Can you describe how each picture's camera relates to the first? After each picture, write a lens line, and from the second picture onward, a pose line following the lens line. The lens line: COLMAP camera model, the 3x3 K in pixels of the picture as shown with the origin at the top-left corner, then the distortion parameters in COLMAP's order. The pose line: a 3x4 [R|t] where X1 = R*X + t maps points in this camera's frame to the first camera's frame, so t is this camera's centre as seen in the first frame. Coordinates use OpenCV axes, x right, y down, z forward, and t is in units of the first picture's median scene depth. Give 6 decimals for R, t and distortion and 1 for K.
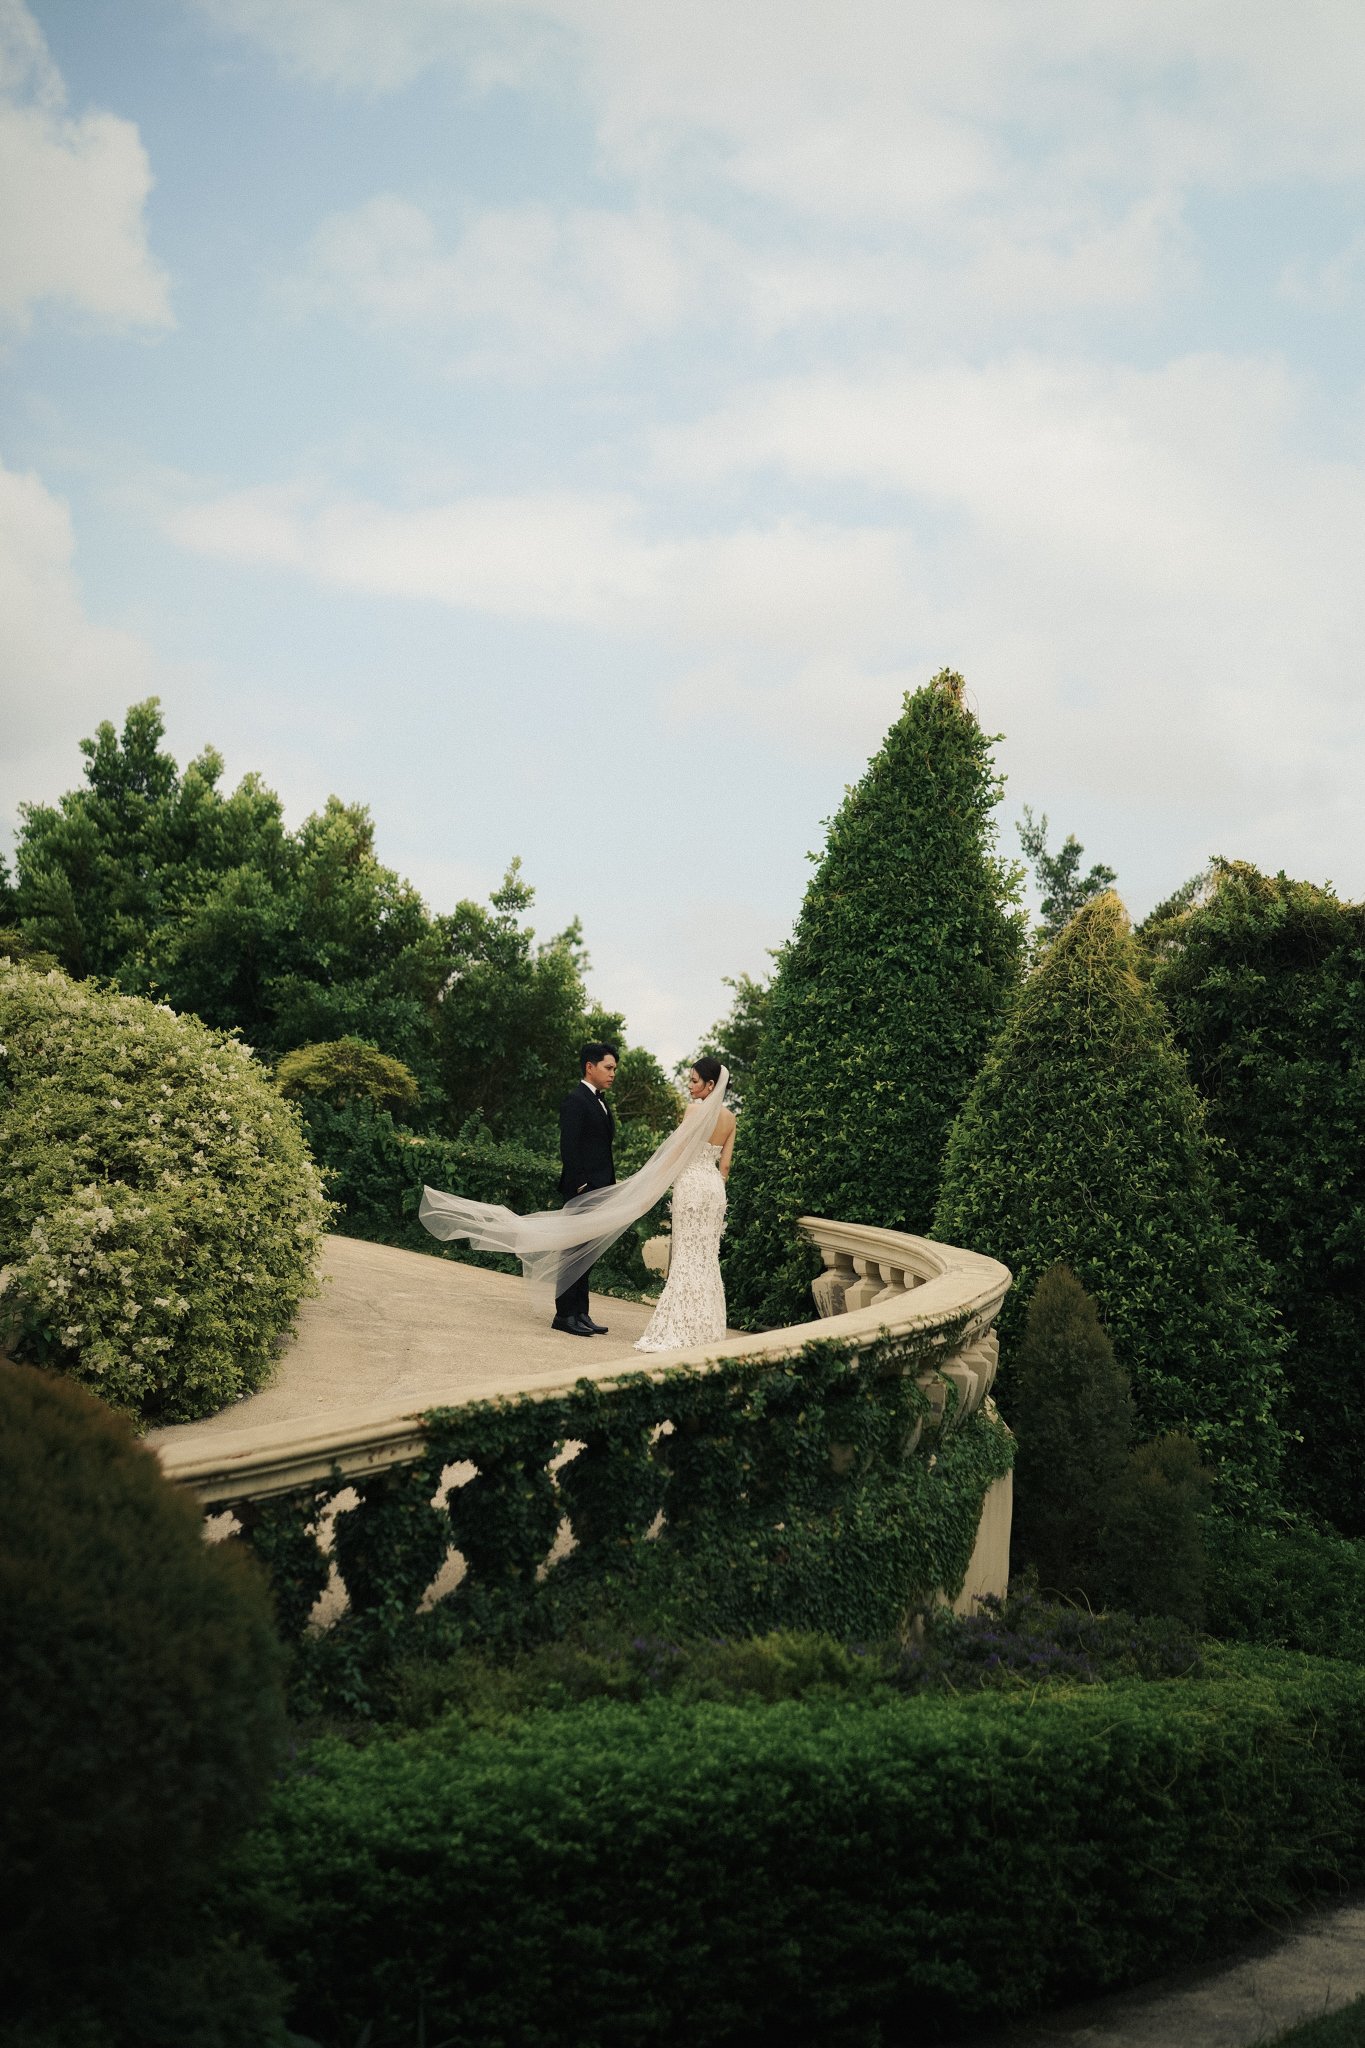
lens RADIAL K [[2795.0, 0, 682.5], [0, 2795.0, 1024.0], [0, 0, 1]] dist [0.184445, -0.048800]
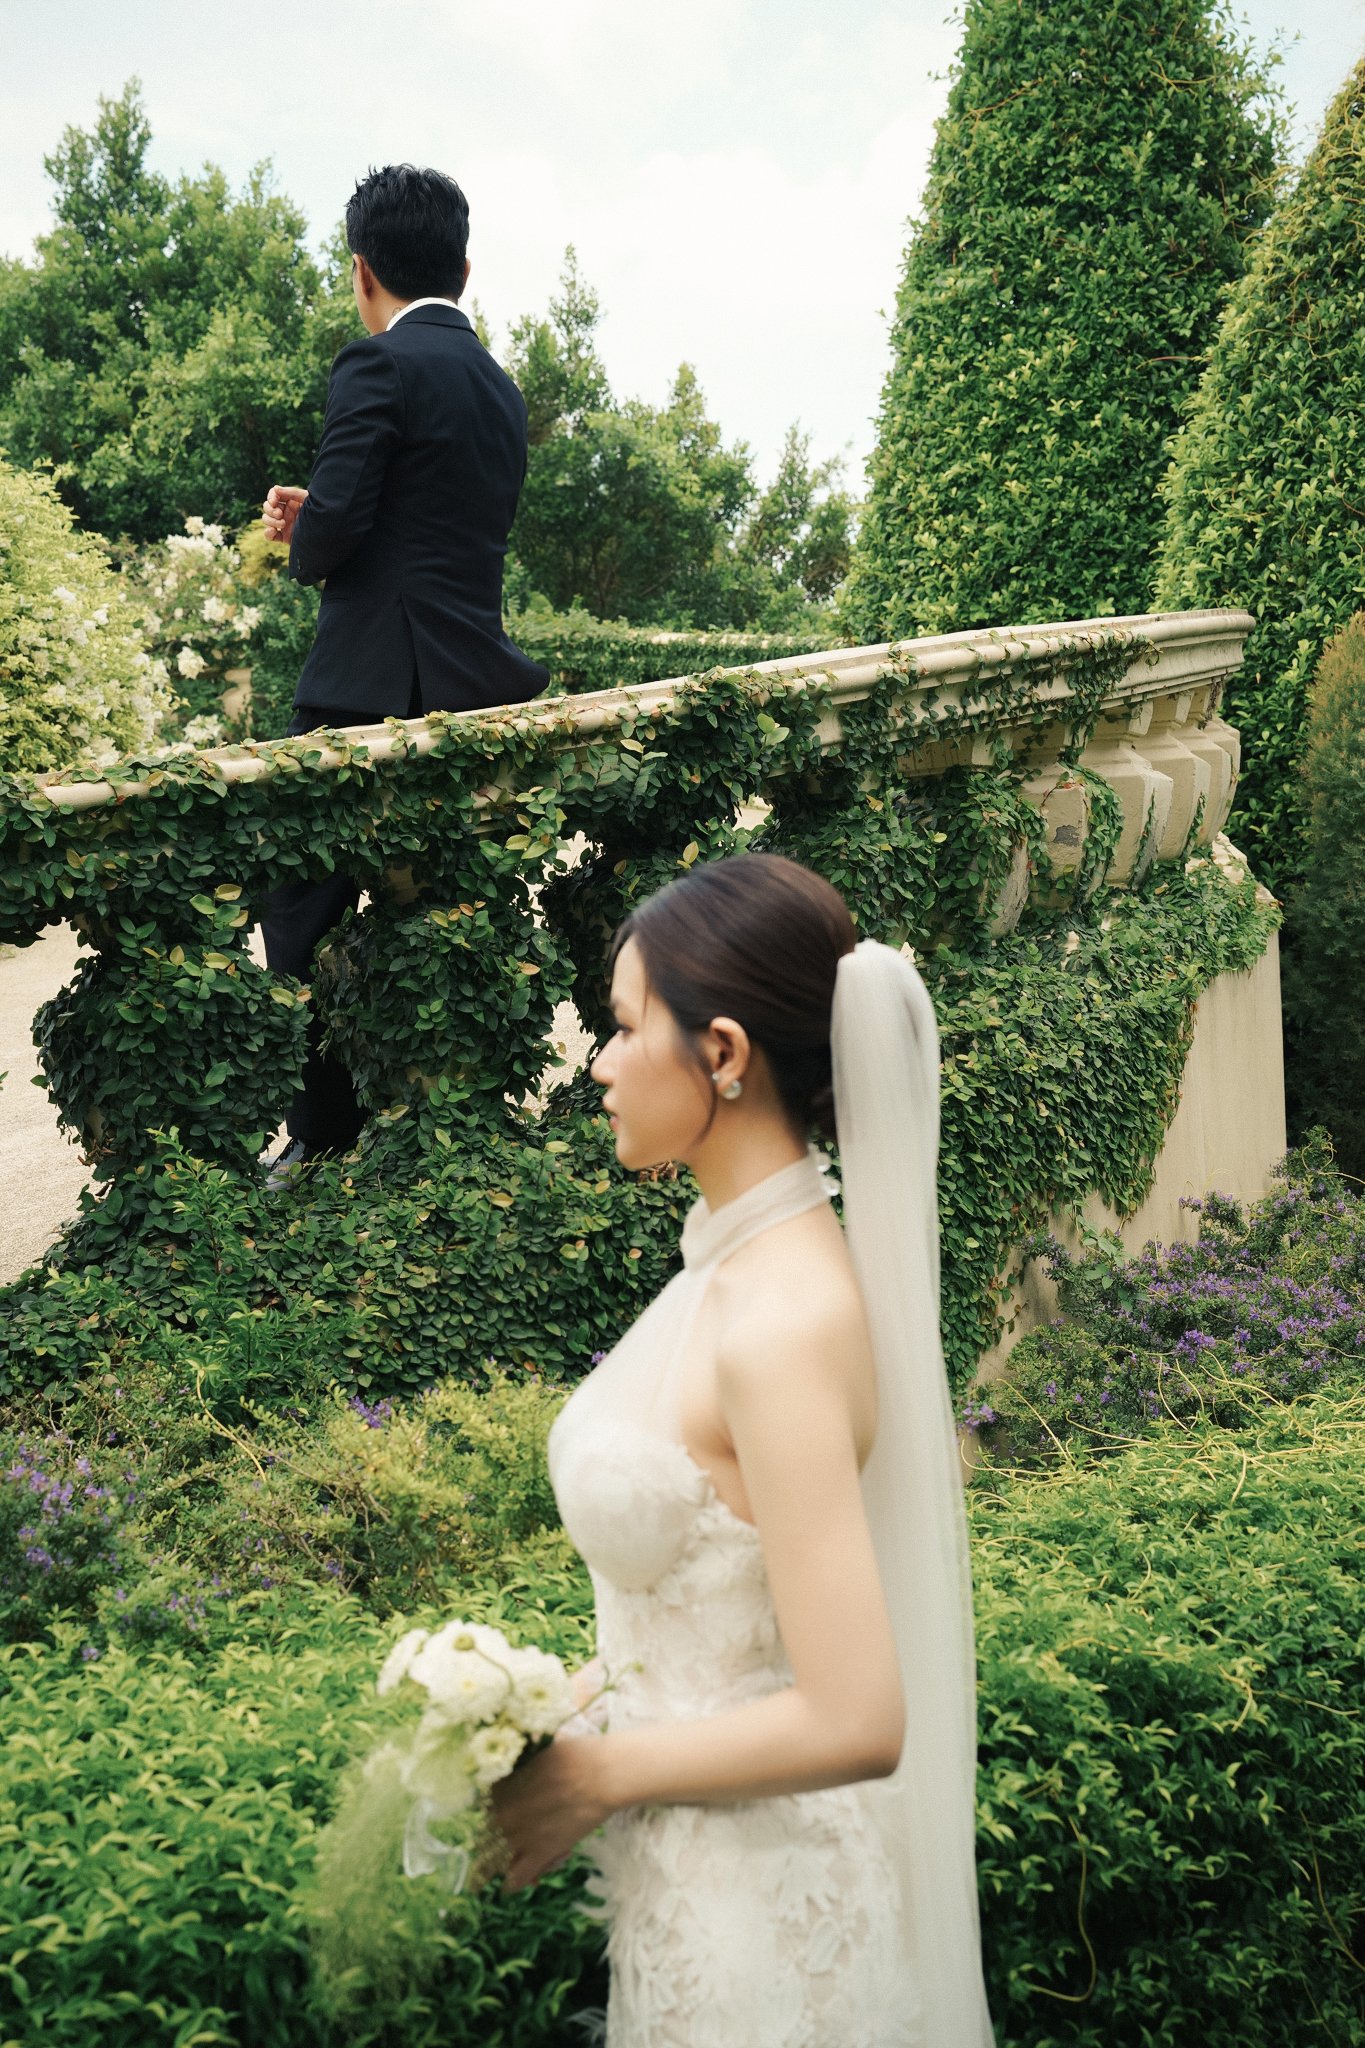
lens RADIAL K [[2795.0, 0, 682.5], [0, 2795.0, 1024.0], [0, 0, 1]] dist [0.184445, -0.048800]
pose [[0.985526, -0.099626, -0.137161, 0.087480], [0.117095, 0.985119, 0.125813, 0.099272], [0.122586, -0.140053, 0.982526, 0.506625]]
